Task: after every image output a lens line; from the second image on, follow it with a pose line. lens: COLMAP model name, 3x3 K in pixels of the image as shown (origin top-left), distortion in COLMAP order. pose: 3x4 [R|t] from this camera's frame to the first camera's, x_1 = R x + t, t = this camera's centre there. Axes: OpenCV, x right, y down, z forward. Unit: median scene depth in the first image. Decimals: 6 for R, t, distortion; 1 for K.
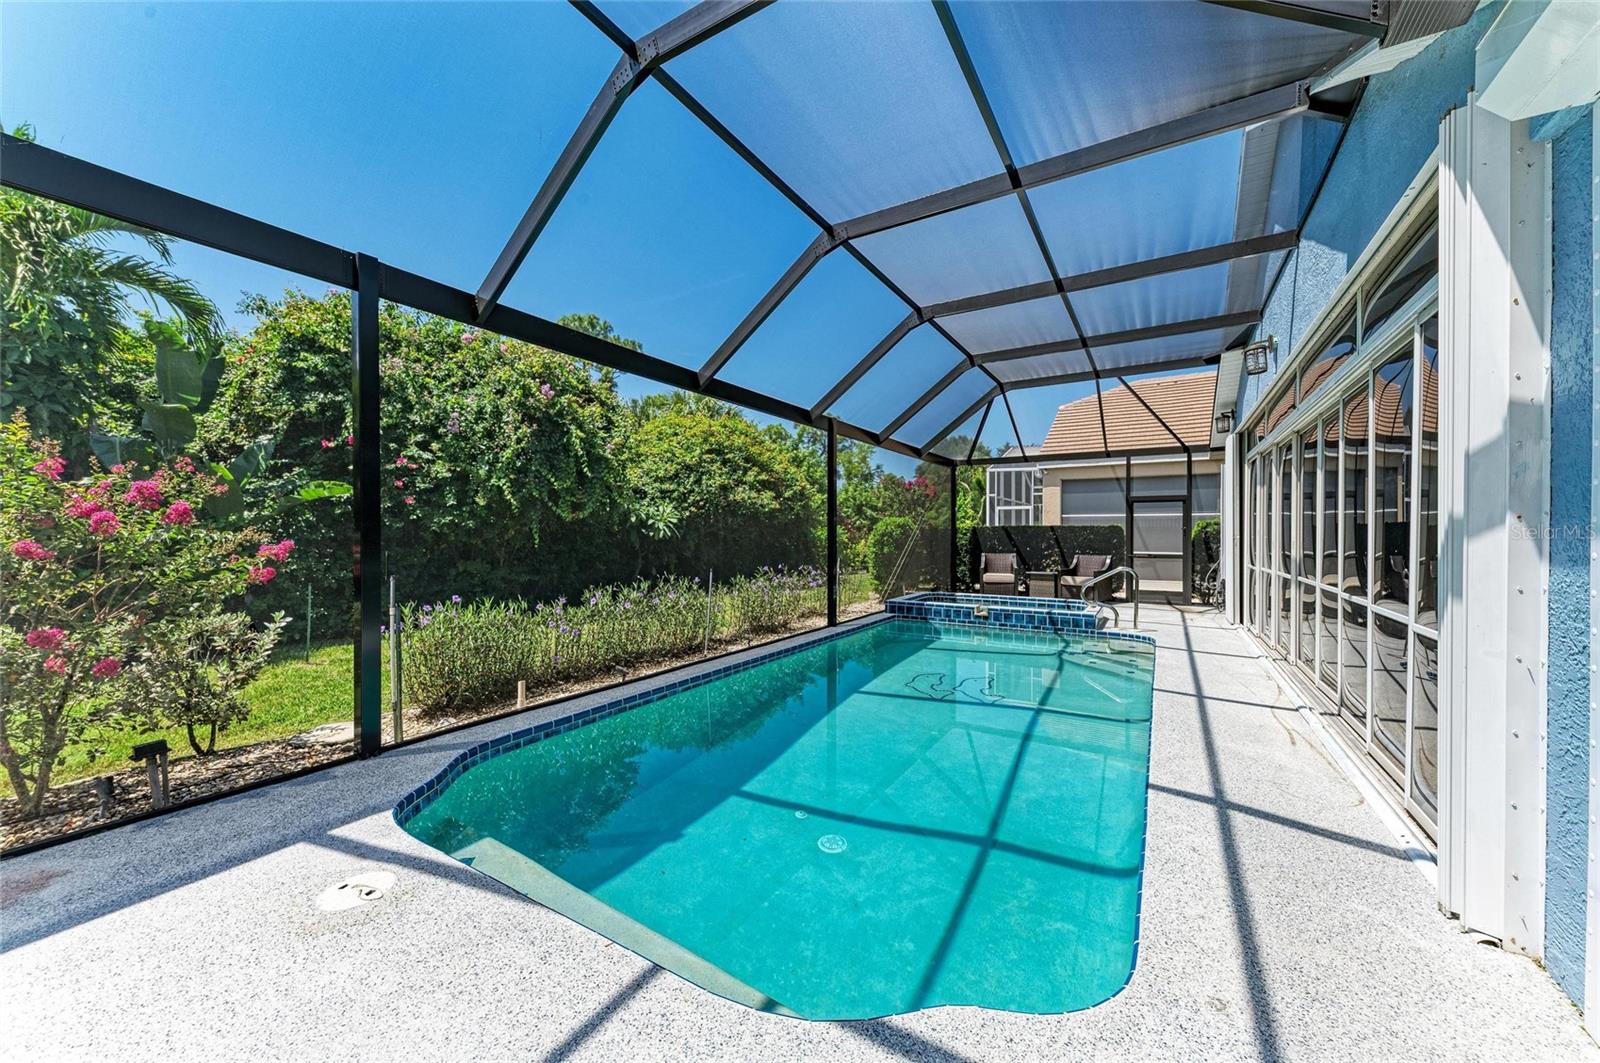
lens RADIAL K [[586.4, 0, 800.0], [0, 586.4, 531.5], [0, 0, 1]] dist [0.019281, -0.007178]
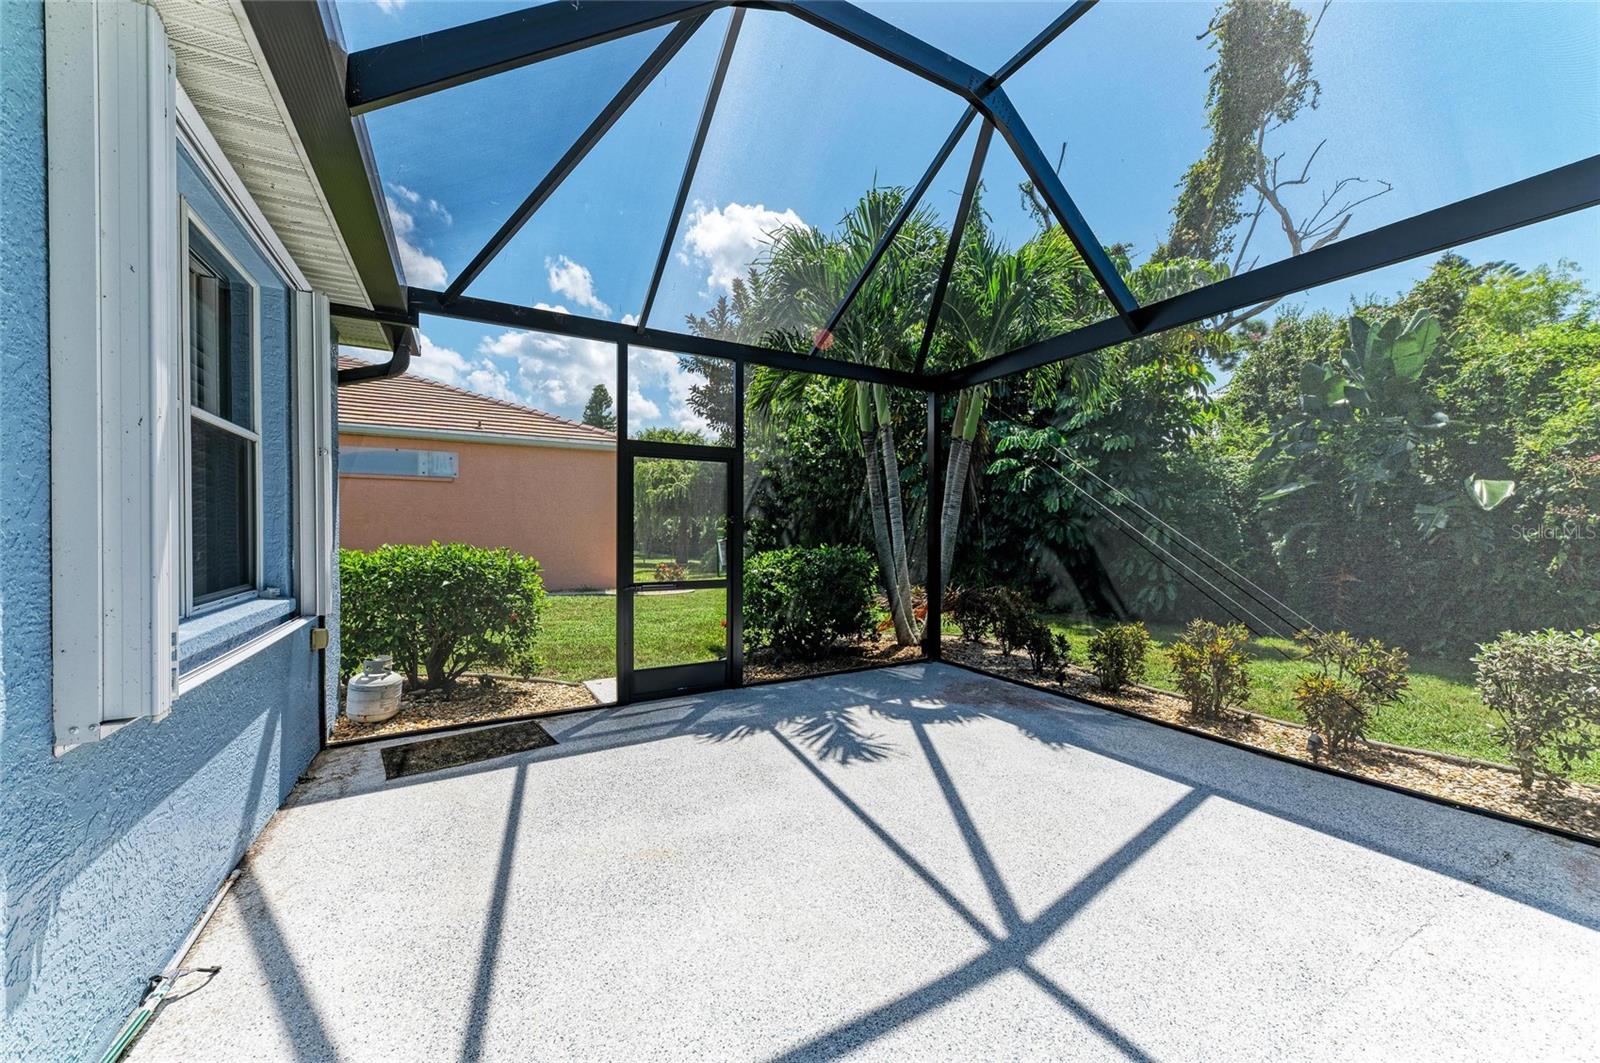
lens RADIAL K [[586.4, 0, 800.0], [0, 586.4, 531.5], [0, 0, 1]] dist [0.019281, -0.007178]
pose [[-0.494009, -0.002309, -0.869454, 0.480335], [-0.002281, 0.999996, -0.001360, -0.000398], [0.869454, 0.001311, -0.494013, 0.686907]]
